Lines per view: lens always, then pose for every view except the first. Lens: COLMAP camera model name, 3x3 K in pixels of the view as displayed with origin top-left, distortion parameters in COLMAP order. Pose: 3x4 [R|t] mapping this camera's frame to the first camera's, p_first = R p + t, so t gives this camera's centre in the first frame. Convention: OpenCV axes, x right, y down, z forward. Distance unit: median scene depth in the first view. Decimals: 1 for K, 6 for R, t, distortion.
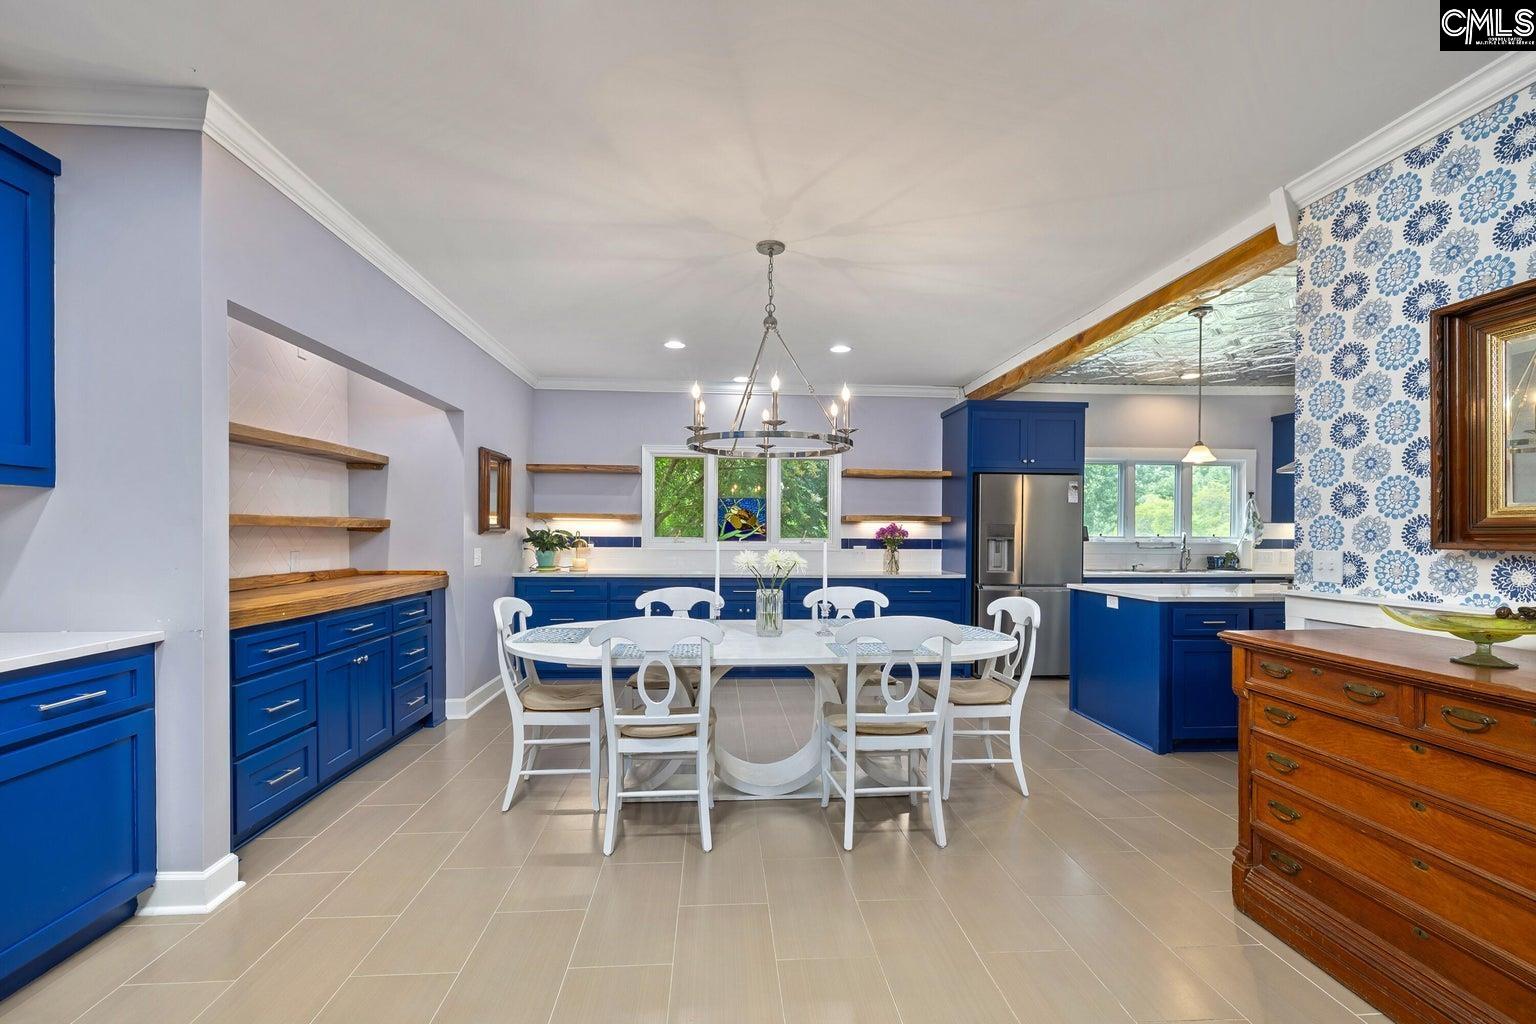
lens RADIAL K [[657.4, 0, 765.8], [0, 657.4, 538.4], [0, 0, 1]] dist [-0.001391, 0.000648]
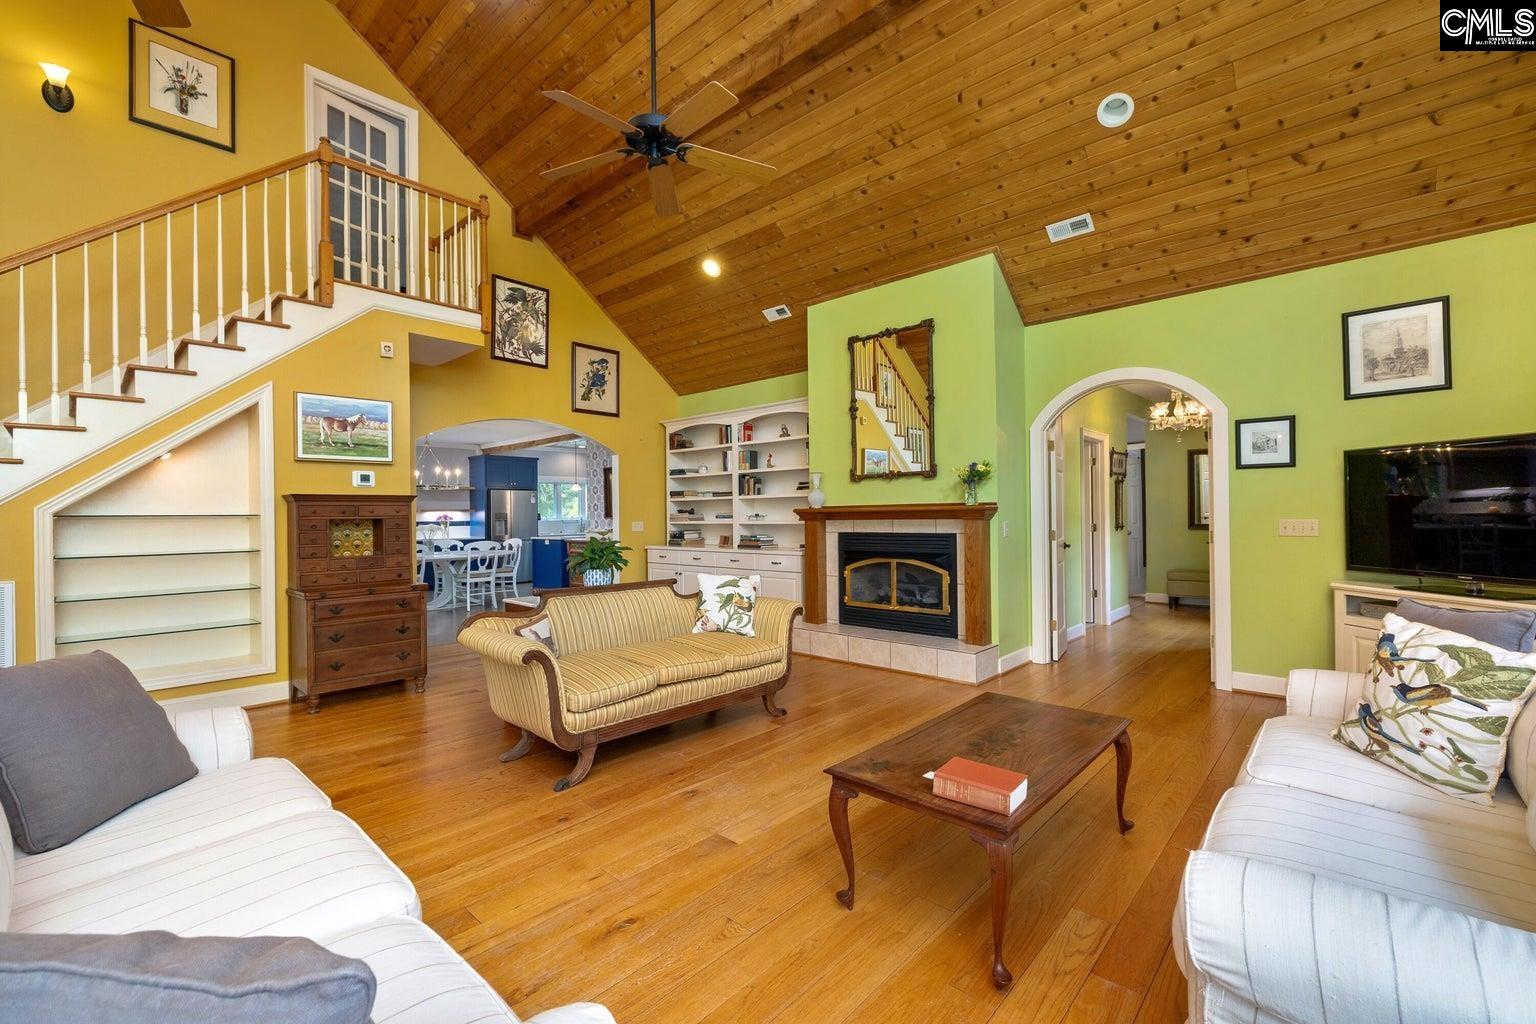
lens RADIAL K [[657.4, 0, 762.1], [0, 657.4, 509.7], [0, 0, 1]] dist [-0.001391, 0.000648]
pose [[0.722893, -0.009317, 0.690897, -0.478039], [0.025145, 0.999601, -0.012829, 0.015136], [-0.690503, 0.026647, 0.722839, -1.073048]]
